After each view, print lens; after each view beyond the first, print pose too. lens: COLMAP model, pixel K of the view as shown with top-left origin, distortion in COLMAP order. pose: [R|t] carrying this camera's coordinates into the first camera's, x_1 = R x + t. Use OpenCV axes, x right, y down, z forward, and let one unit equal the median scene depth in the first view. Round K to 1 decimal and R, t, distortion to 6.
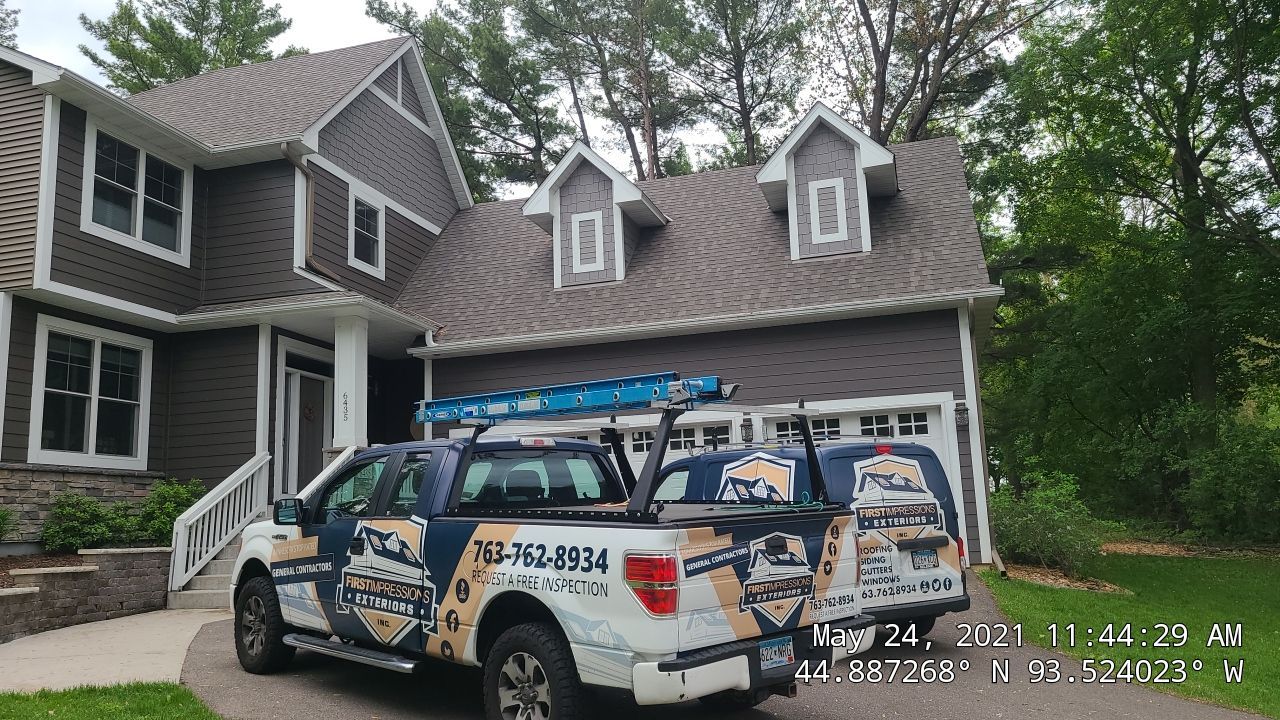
lens RADIAL K [[968.4, 0, 663.6], [0, 968.4, 369.7], [0, 0, 1]] dist [0.078284, -0.075292]
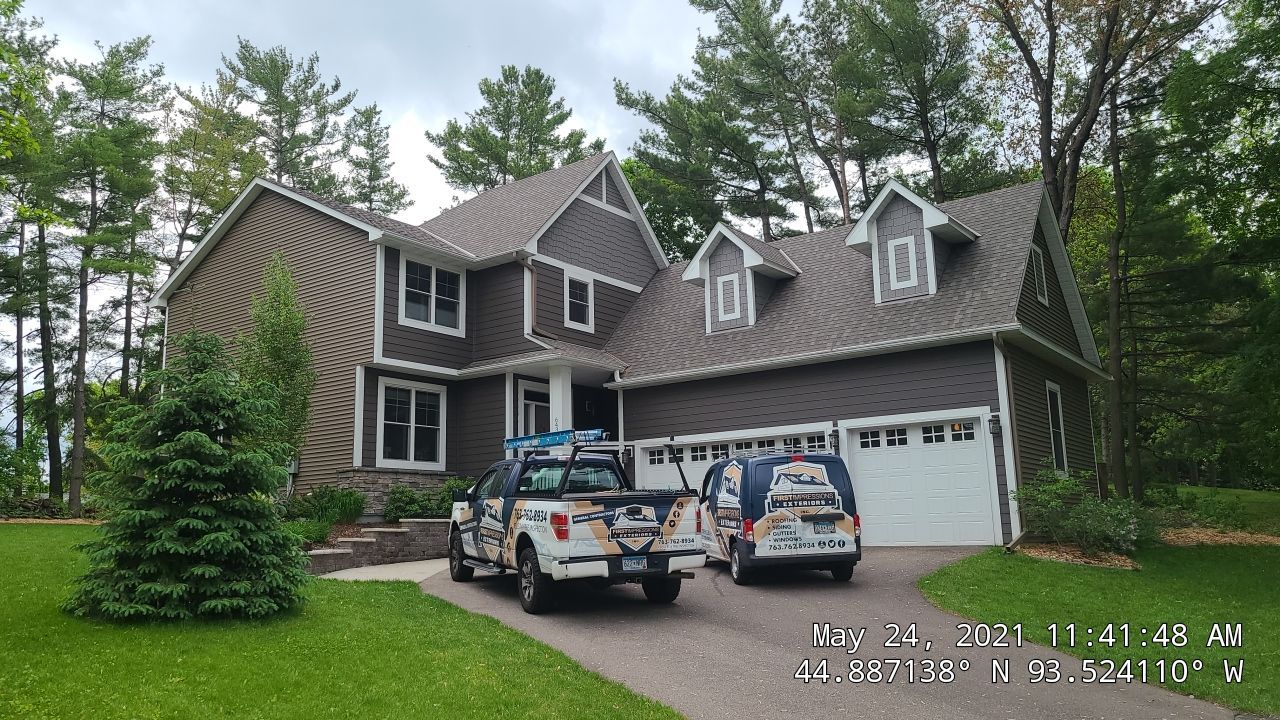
lens RADIAL K [[980.0, 0, 640.0], [0, 980.0, 360.0], [0, 0, 1]] dist [0.045878, -0.003334]
pose [[0.933247, -0.045916, -0.356290, 0.319422], [0.044998, 0.998928, -0.010870, -0.041442], [0.356407, -0.005887, 0.934312, -0.335481]]
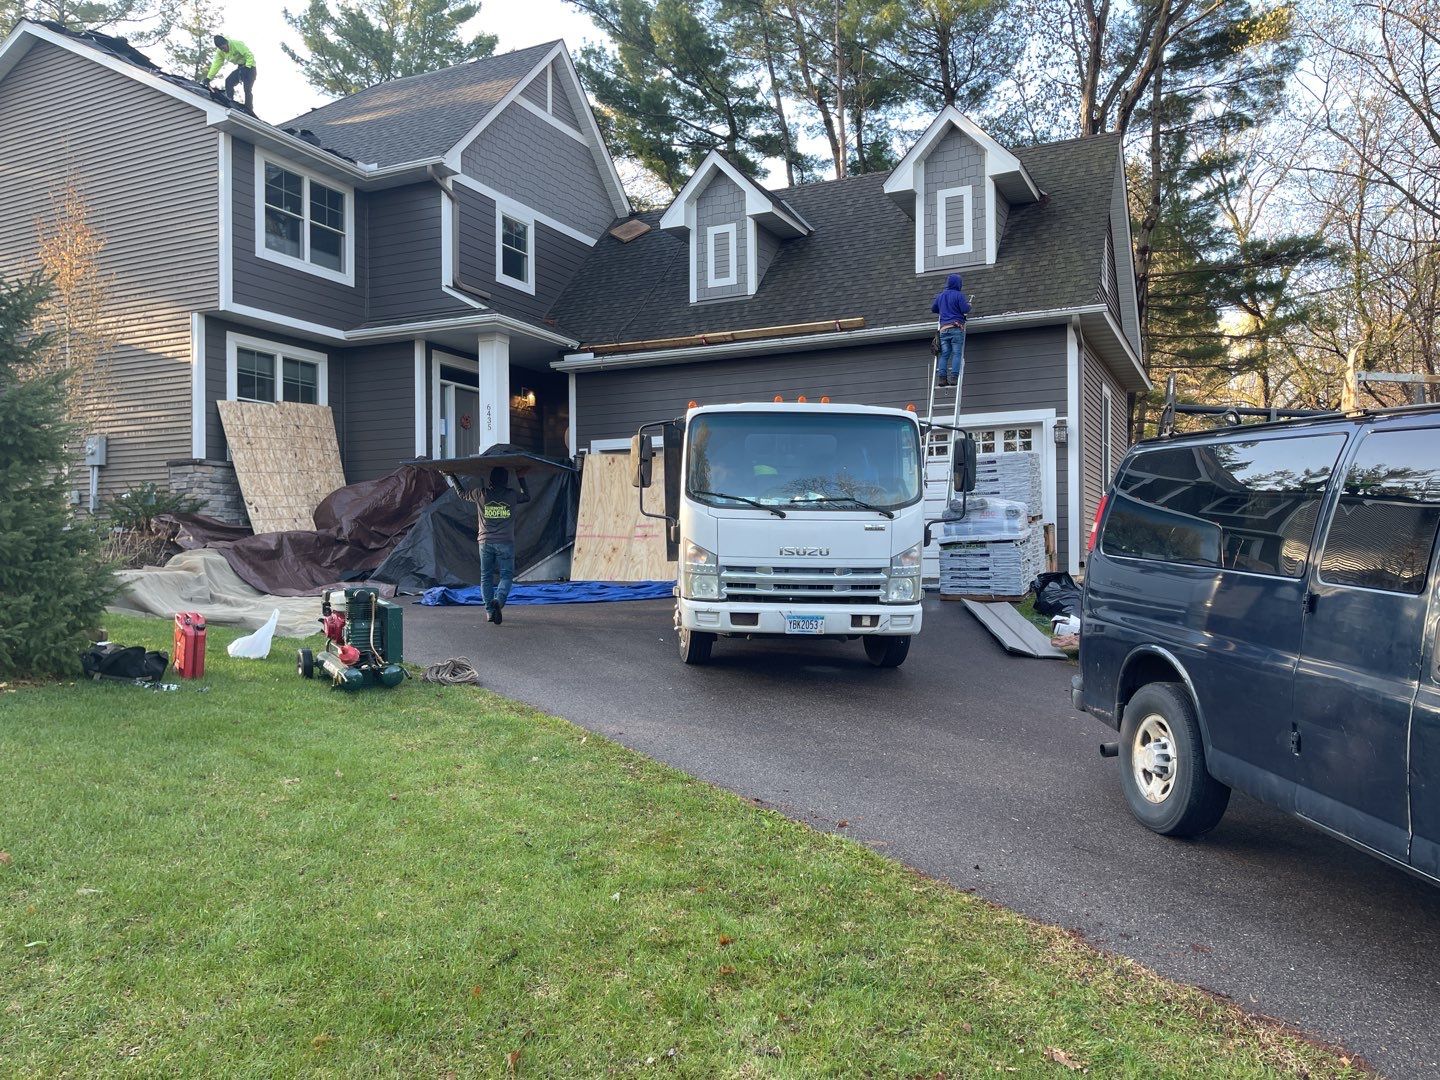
lens RADIAL K [[1105.2, 0, 761.8], [0, 1105.2, 557.9], [0, 0, 1]] dist [0.058544, -0.067728]
pose [[0.986222, 0.032602, -0.162182, 0.181014], [-0.006267, 0.987048, 0.160304, -0.007617], [0.165308, -0.157079, 0.973653, -0.186973]]
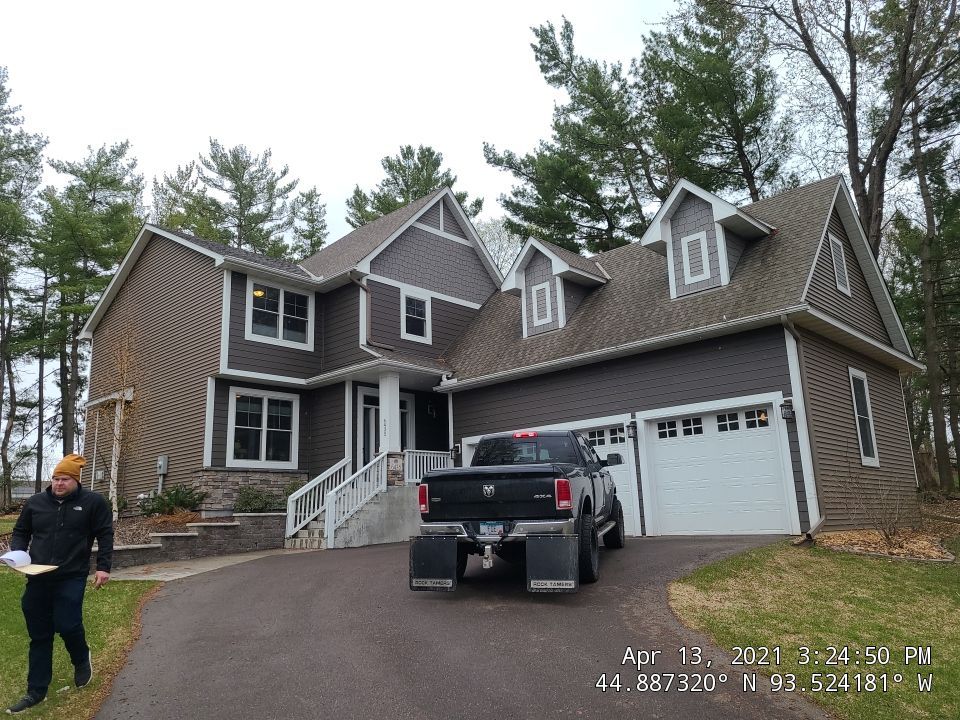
lens RADIAL K [[722.7, 0, 481.5], [0, 722.7, 366.2], [0, 0, 1]] dist [0.062193, -0.084534]
pose [[0.881725, -0.089608, -0.463175, 0.377227], [0.075934, 0.995951, -0.048130, 0.006648], [0.465612, 0.007267, 0.884959, 0.005617]]
